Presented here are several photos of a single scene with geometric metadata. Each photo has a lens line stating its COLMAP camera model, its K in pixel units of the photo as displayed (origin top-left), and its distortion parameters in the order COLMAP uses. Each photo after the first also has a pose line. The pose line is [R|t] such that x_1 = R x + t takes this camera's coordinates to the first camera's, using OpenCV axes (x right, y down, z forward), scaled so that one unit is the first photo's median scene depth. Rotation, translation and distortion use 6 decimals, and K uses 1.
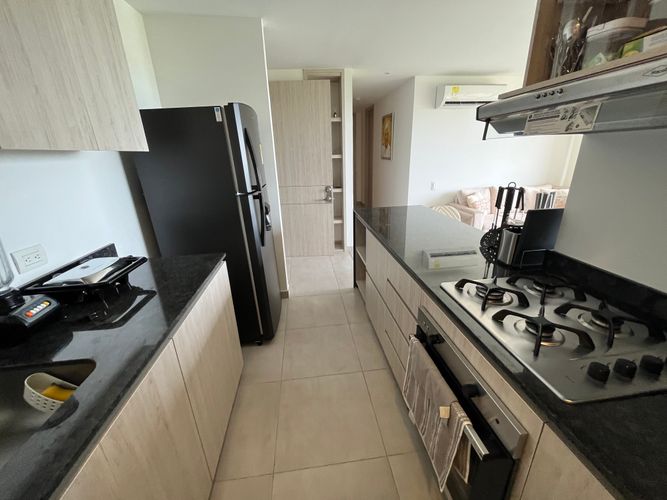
lens RADIAL K [[270.1, 0, 336.2], [0, 270.1, 254.4], [0, 0, 1]] dist [-0.005585, 0.000934]
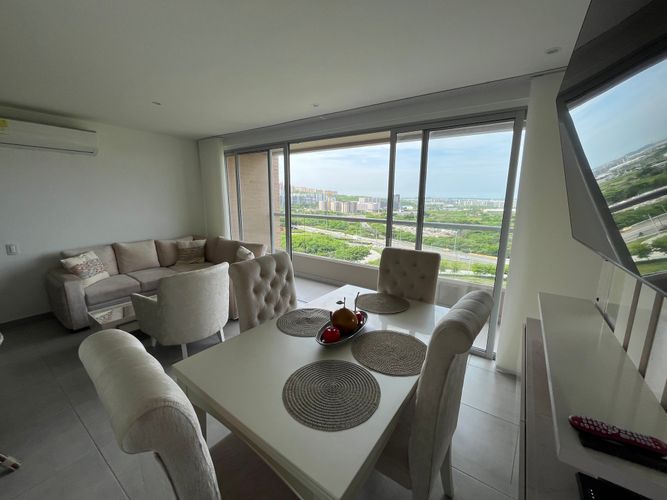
lens RADIAL K [[270.1, 0, 334.3], [0, 270.1, 249.0], [0, 0, 1]] dist [-0.005585, 0.000934]
pose [[0.659266, -0.100700, 0.745136, 1.042067], [0.229299, 0.970712, -0.071690, -0.033866], [-0.716094, 0.218122, 0.663048, -0.148168]]
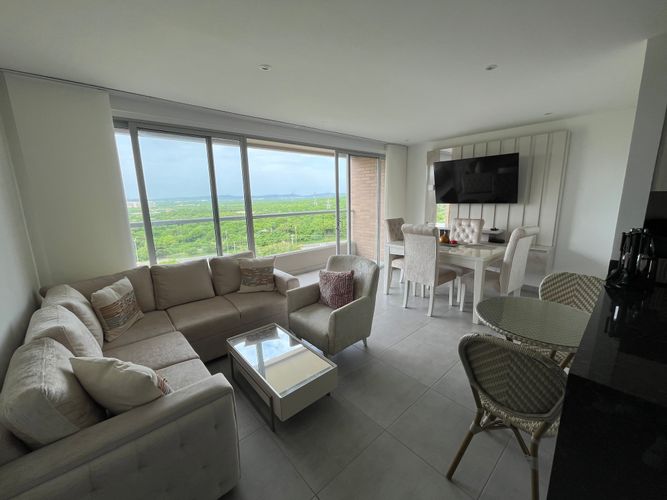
lens RADIAL K [[270.1, 0, 336.6], [0, 270.1, 249.4], [0, 0, 1]] dist [-0.005585, 0.000934]
pose [[-0.579769, -0.114609, 0.806680, 0.413584], [0.316843, 0.880421, 0.352803, -0.876391], [-0.750652, 0.460135, -0.474128, 2.229622]]
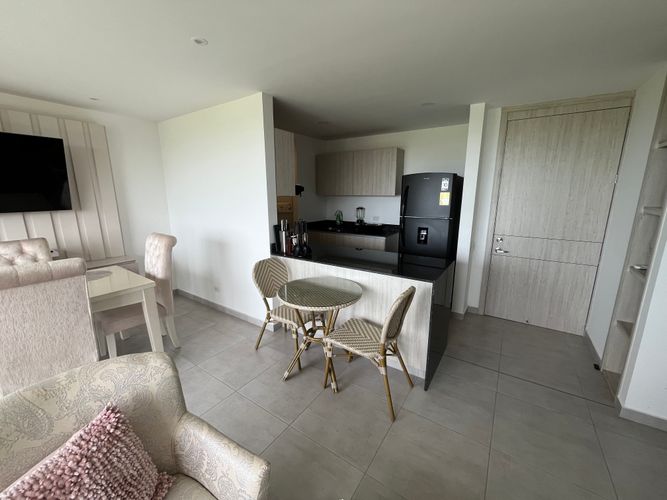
lens RADIAL K [[270.1, 0, 334.7], [0, 270.1, 249.0], [0, 0, 1]] dist [-0.005585, 0.000934]
pose [[-0.645822, 0.188409, -0.739875, 1.661986], [-0.245400, 0.866426, 0.434839, -0.841136], [0.722975, 0.462395, -0.513321, 1.952684]]
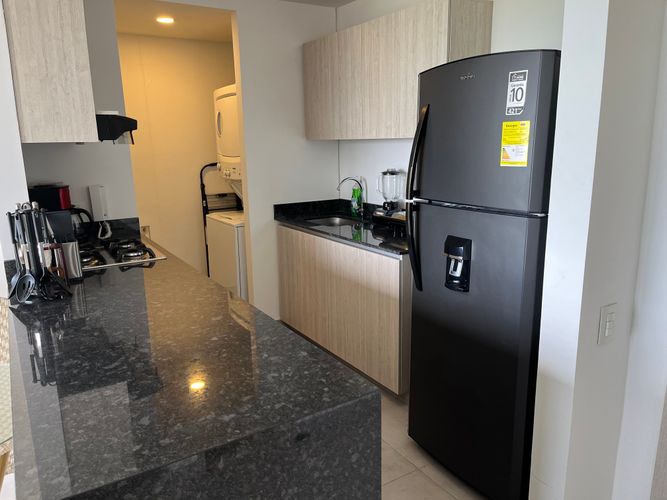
lens RADIAL K [[505.2, 0, 331.7], [0, 505.2, 253.4], [0, 0, 1]] dist [0.043784, -0.033308]
pose [[-0.900759, 0.142961, -0.410117, 0.442378], [-0.104195, 0.845568, 0.523601, -0.822322], [0.421637, 0.514370, -0.746757, 2.100208]]
